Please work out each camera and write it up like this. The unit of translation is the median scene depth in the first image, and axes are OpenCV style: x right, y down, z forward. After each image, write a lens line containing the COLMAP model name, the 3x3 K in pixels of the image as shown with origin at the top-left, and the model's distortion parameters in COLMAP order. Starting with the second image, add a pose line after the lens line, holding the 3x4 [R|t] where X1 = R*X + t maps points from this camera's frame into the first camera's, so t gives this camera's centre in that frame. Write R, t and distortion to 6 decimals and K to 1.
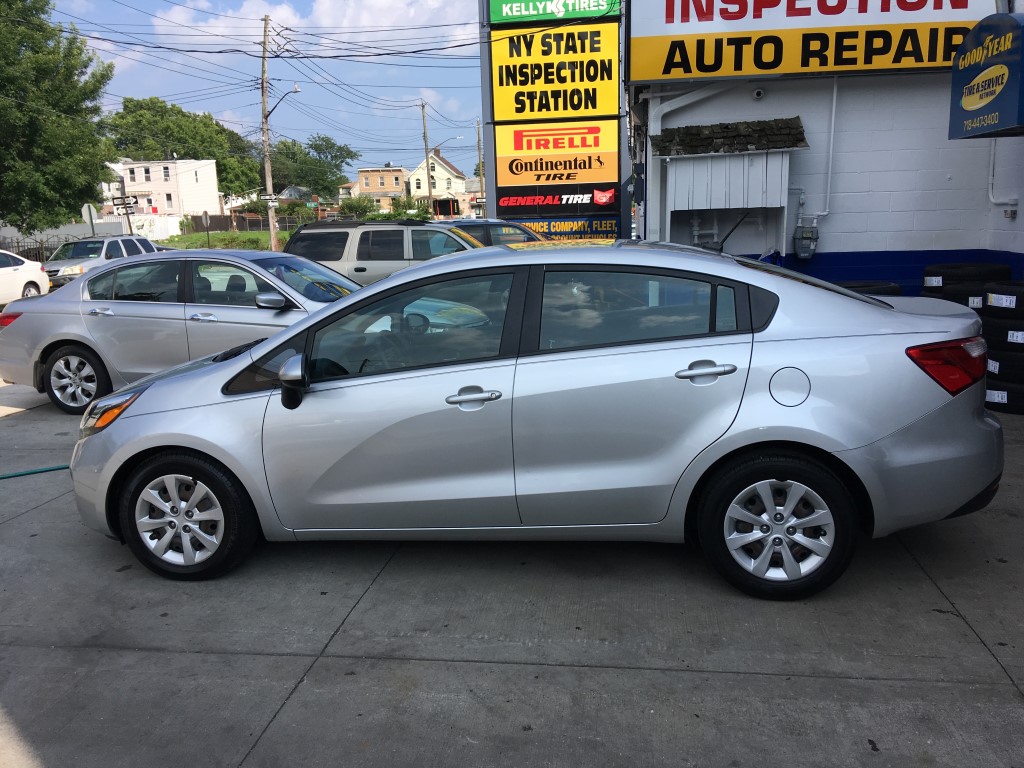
lens RADIAL K [[863.9, 0, 505.3], [0, 863.9, 395.6], [0, 0, 1]] dist [0.106945, -0.165681]
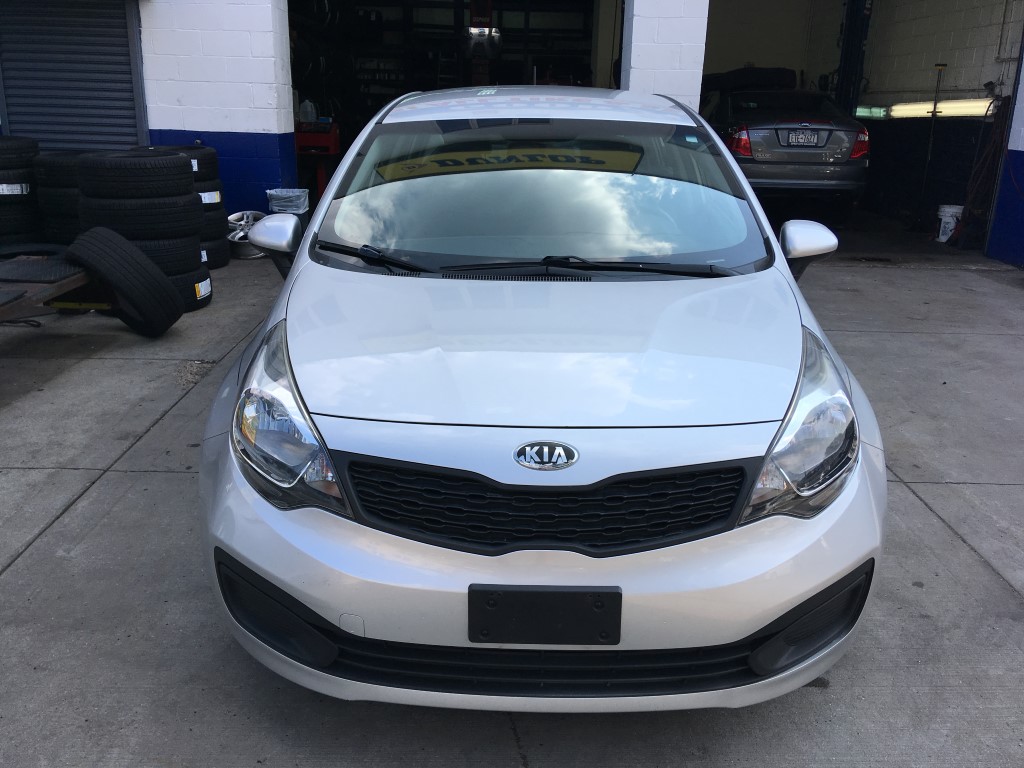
lens RADIAL K [[863.9, 0, 508.4], [0, 863.9, 378.2], [0, 0, 1]] dist [0.106945, -0.165681]
pose [[-0.143688, -0.279120, 0.949445, -0.152446], [0.172606, 0.937627, 0.301767, -0.030593], [-0.974454, 0.207240, -0.086548, 0.208643]]
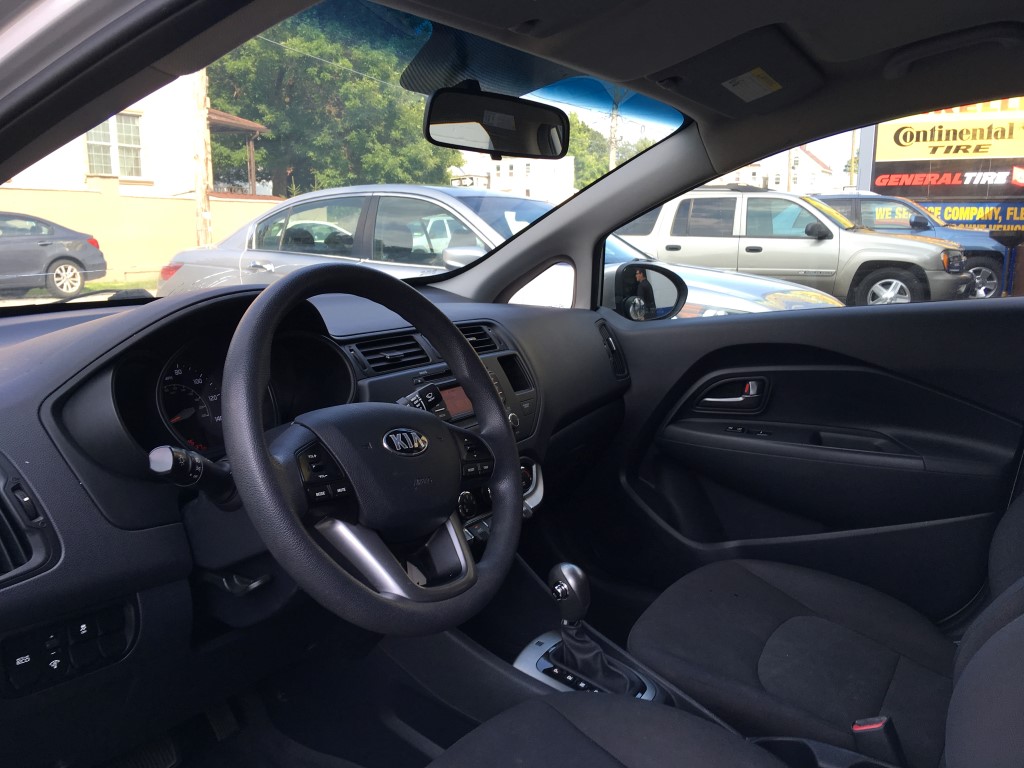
lens RADIAL K [[863.9, 0, 515.7], [0, 863.9, 389.3], [0, 0, 1]] dist [0.106945, -0.165681]
pose [[0.927411, 0.101387, -0.360040, -0.003889], [-0.104949, 0.994430, 0.009698, -0.007884], [0.359018, 0.028792, 0.932886, 0.144195]]
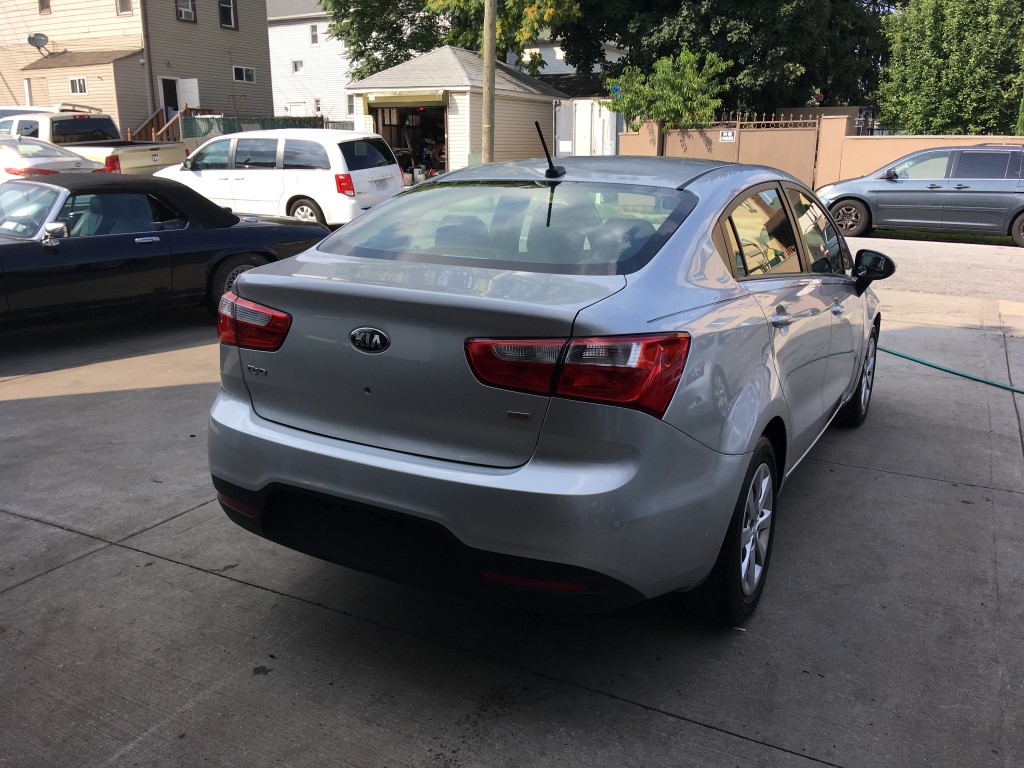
lens RADIAL K [[863.9, 0, 508.0], [0, 863.9, 392.7], [0, 0, 1]] dist [0.106945, -0.165681]
pose [[-0.336536, 0.270859, -0.901875, 0.169212], [-0.181126, 0.921237, 0.344262, -0.042191], [0.924087, 0.279209, -0.260970, 0.209817]]
